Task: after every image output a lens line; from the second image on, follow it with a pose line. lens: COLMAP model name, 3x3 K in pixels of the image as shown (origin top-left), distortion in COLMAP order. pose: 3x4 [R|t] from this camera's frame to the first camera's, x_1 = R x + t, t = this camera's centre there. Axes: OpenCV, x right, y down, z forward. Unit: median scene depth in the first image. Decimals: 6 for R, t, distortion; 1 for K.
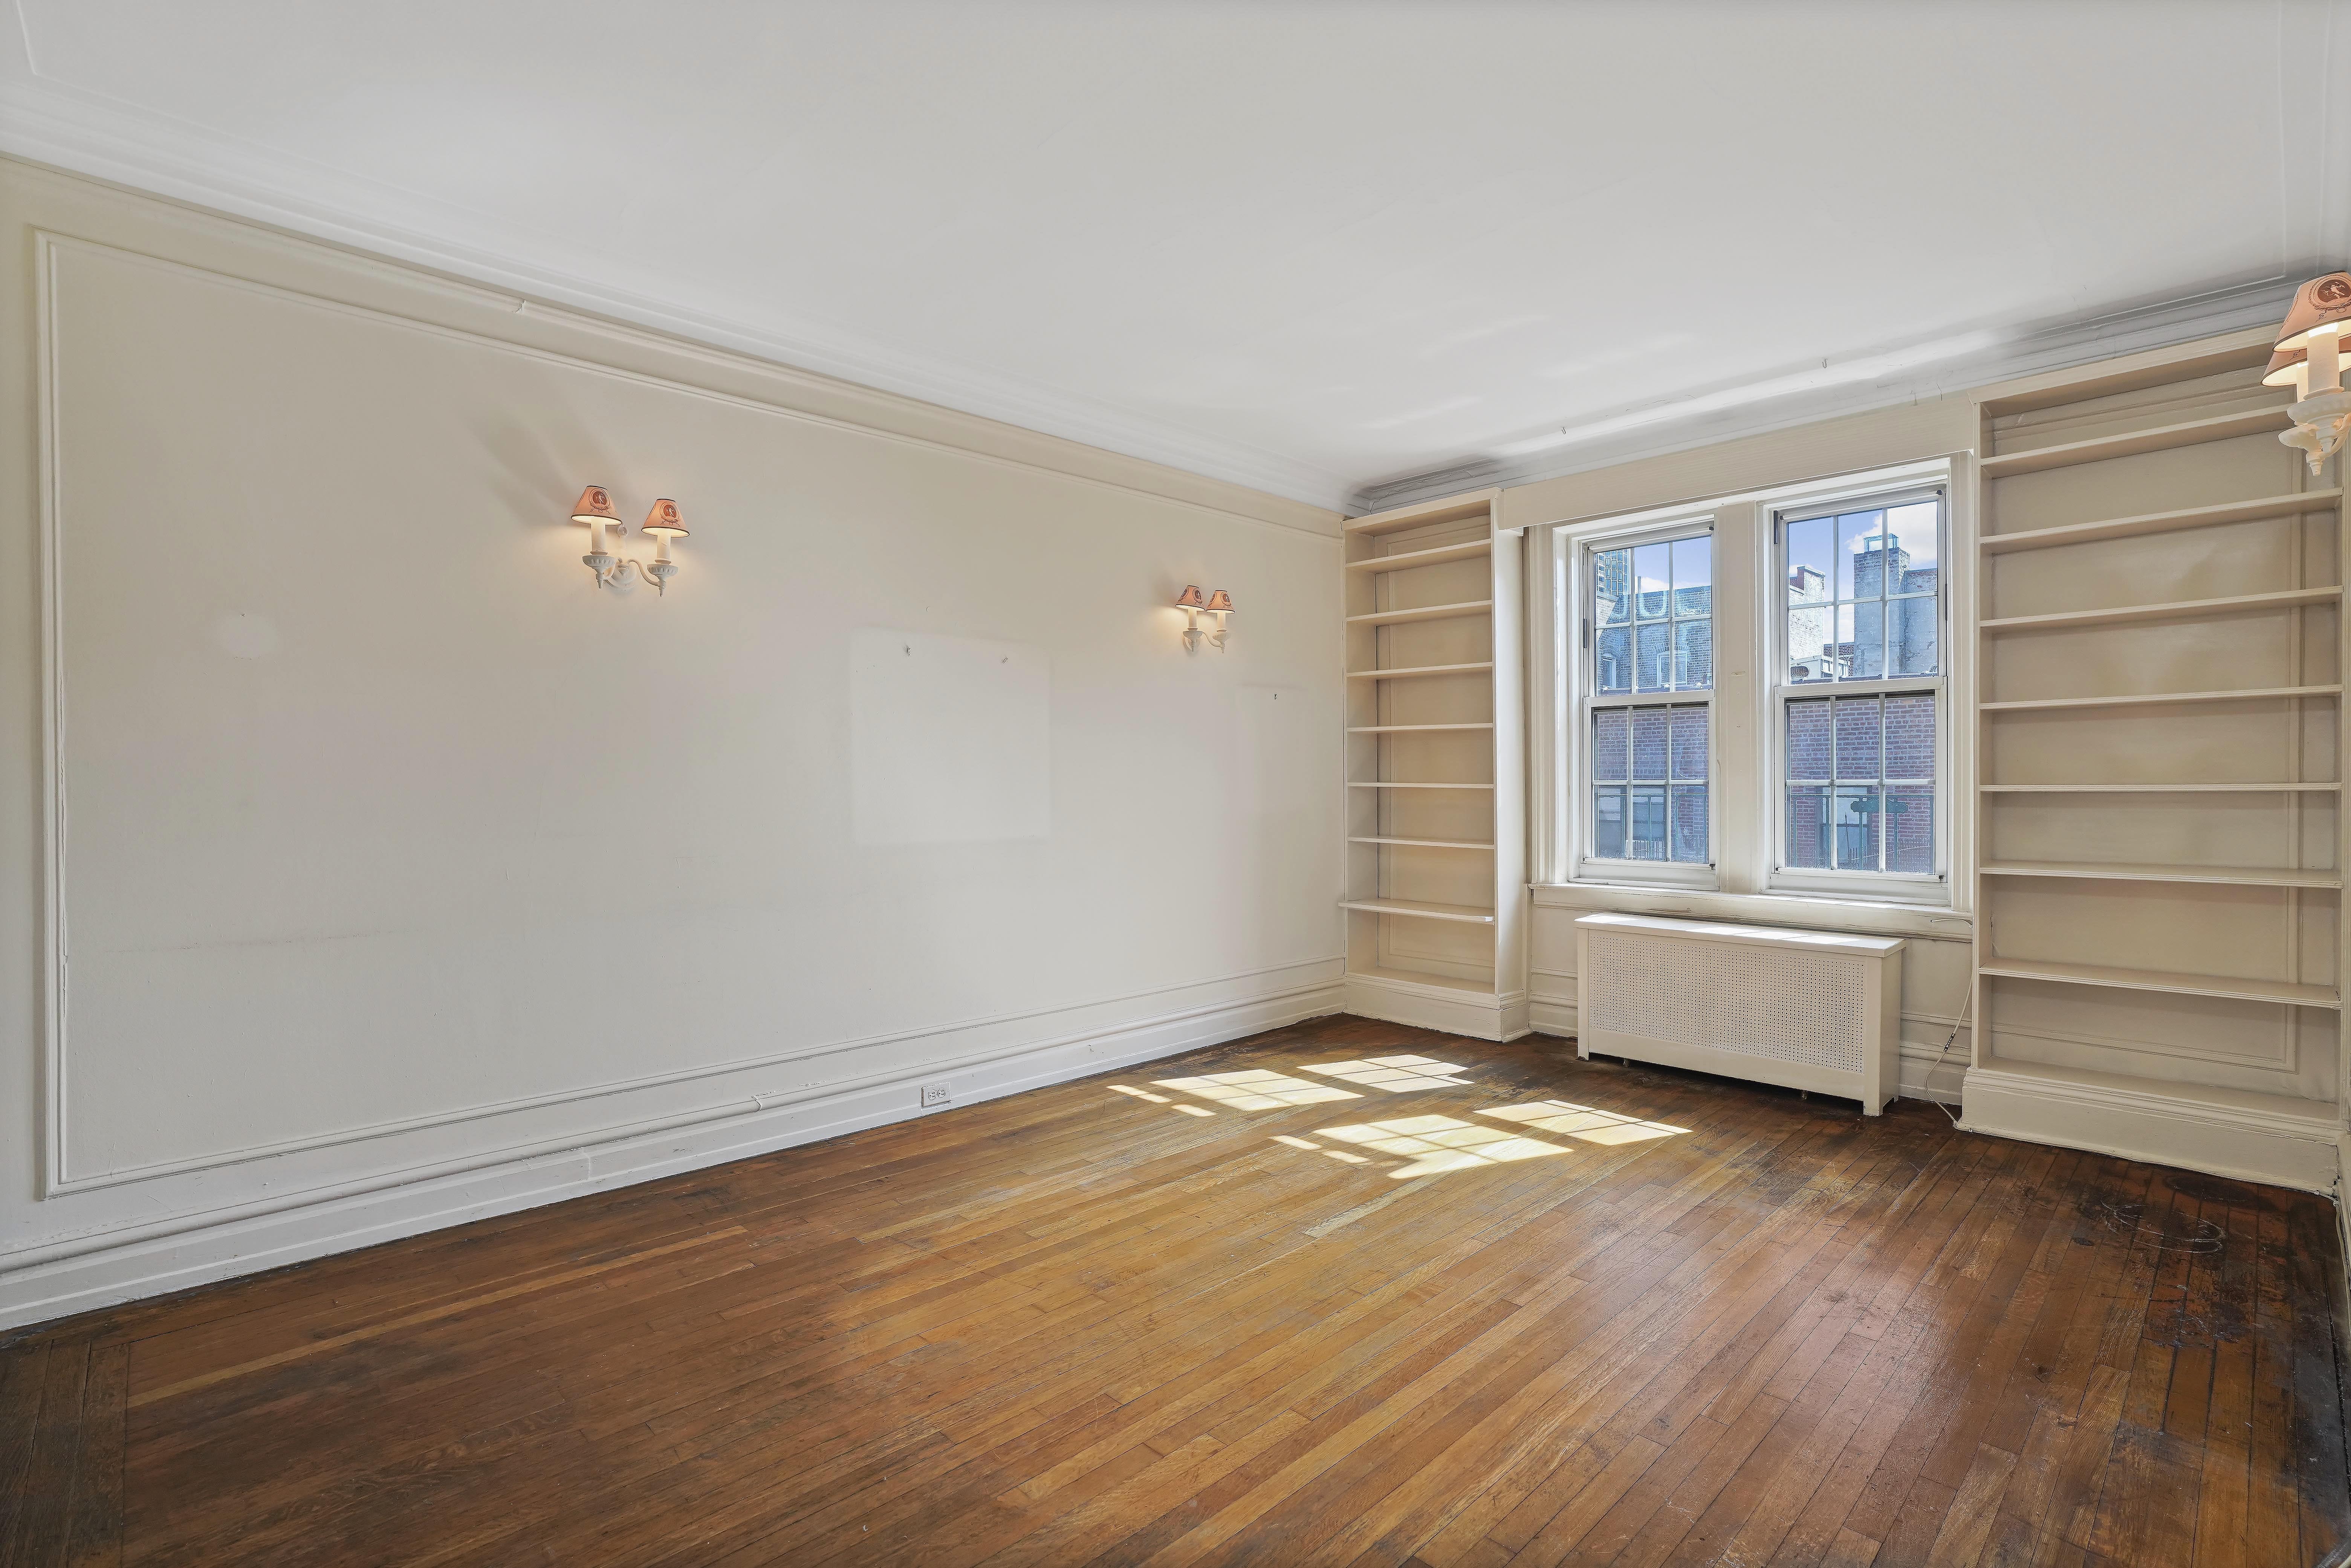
lens RADIAL K [[1081.6, 0, 1190.6], [0, 1081.6, 782.7], [0, 0, 1]] dist [-0.053417, 0.025831]
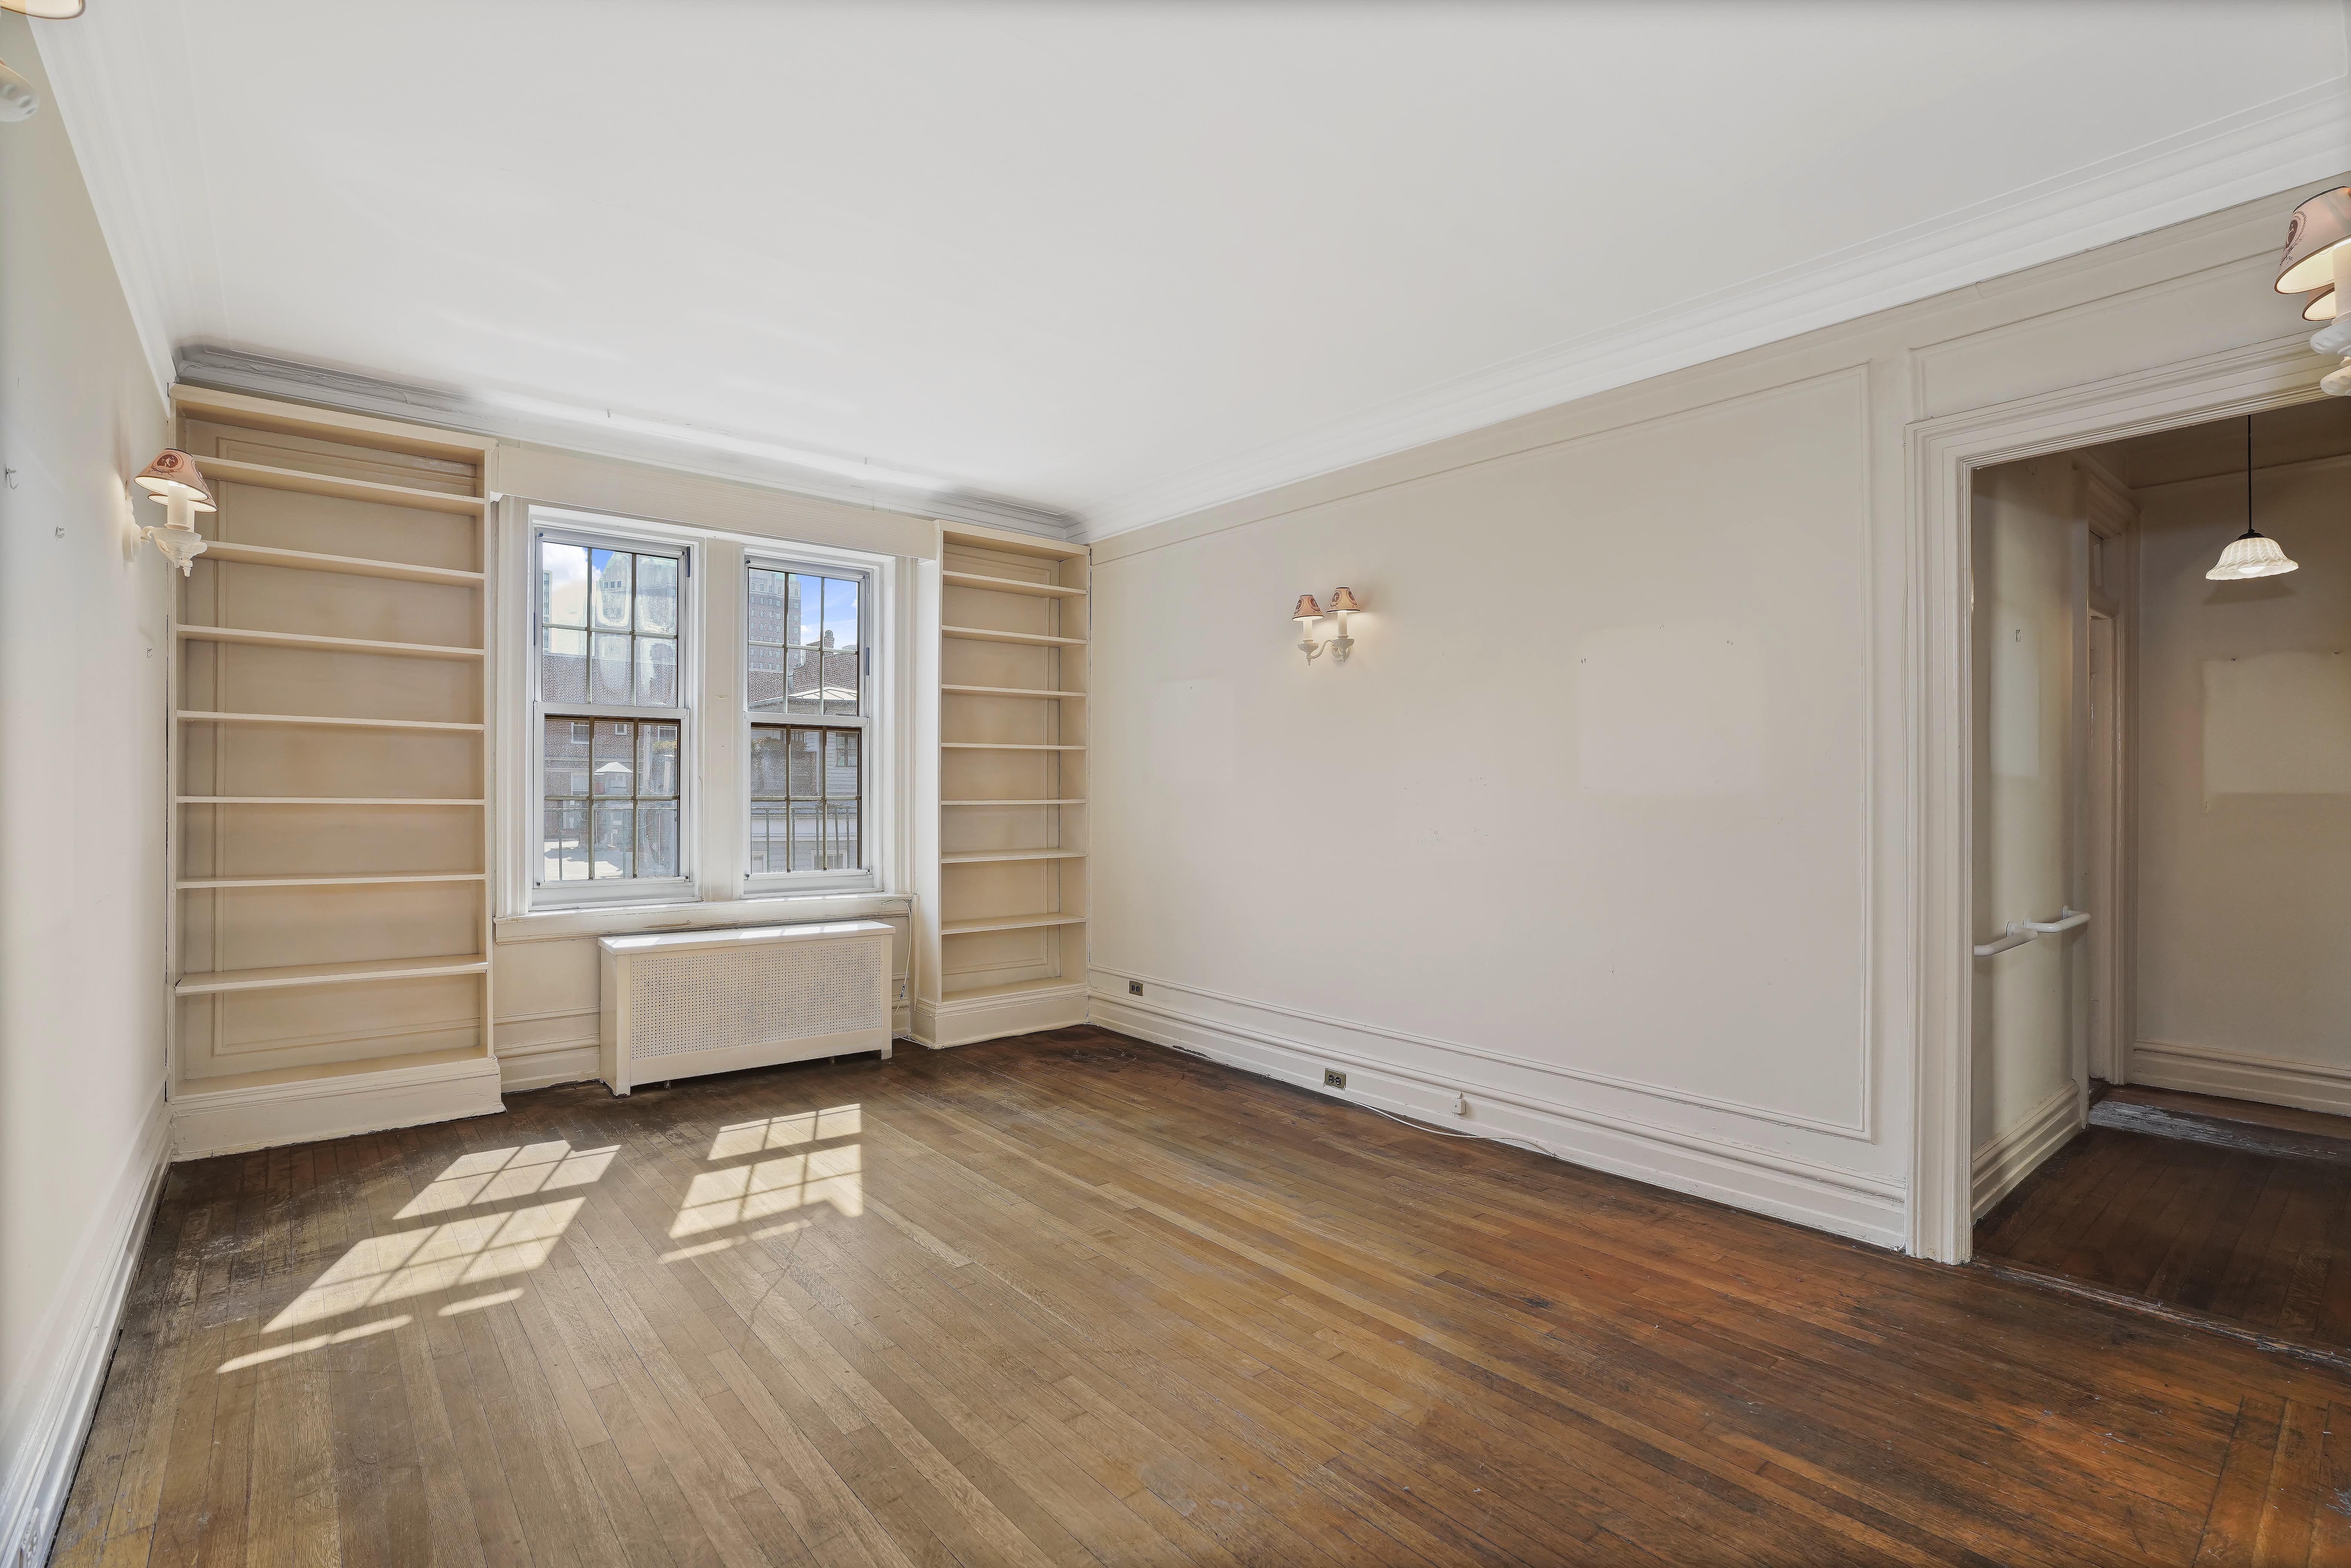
lens RADIAL K [[1081.5, 0, 1190.6], [0, 1081.5, 782.7], [0, 0, 1]] dist [-0.053417, 0.025831]
pose [[0.079964, 0.010809, 0.996739, -0.688901], [-0.004316, 0.999936, -0.010497, -0.008884], [-0.996788, -0.003462, 0.080005, 0.578192]]
